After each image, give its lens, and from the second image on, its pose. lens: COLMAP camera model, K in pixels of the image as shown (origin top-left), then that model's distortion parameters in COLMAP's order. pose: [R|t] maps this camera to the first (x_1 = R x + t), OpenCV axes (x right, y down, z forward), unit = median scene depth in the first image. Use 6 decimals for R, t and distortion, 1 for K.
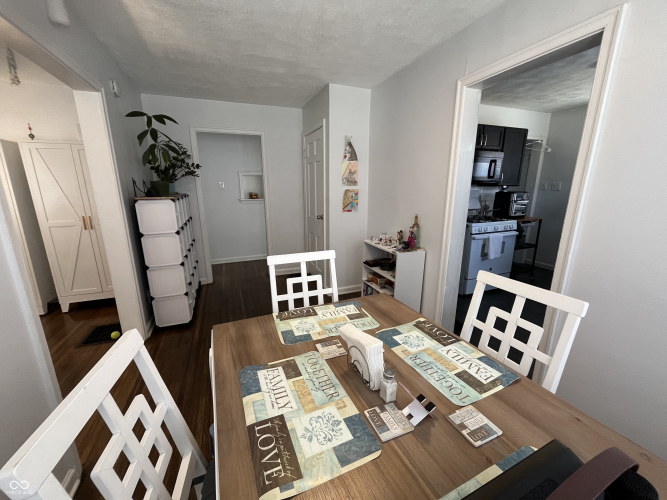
lens RADIAL K [[269.7, 0, 331.9], [0, 269.7, 247.2], [0, 0, 1]] dist [-0.002203, -0.001131]
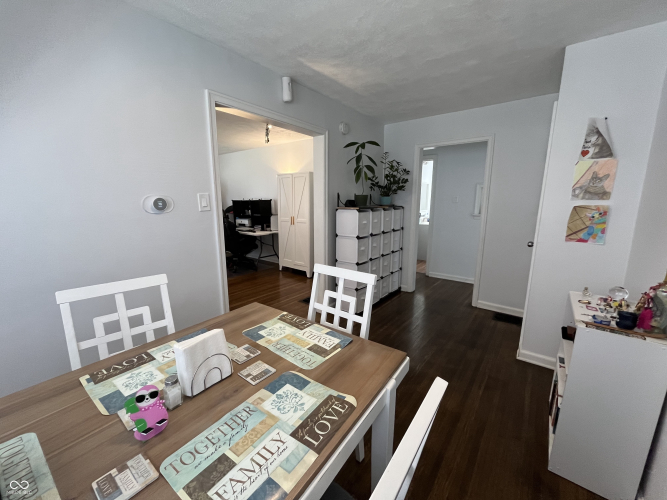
lens RADIAL K [[269.7, 0, 331.5], [0, 269.7, 248.1], [0, 0, 1]] dist [-0.002203, -0.001131]
pose [[0.504997, 0.157804, -0.848573, 0.423842], [-0.196491, 0.978349, 0.065003, -0.065994], [0.840458, 0.133910, 0.525070, 0.295482]]
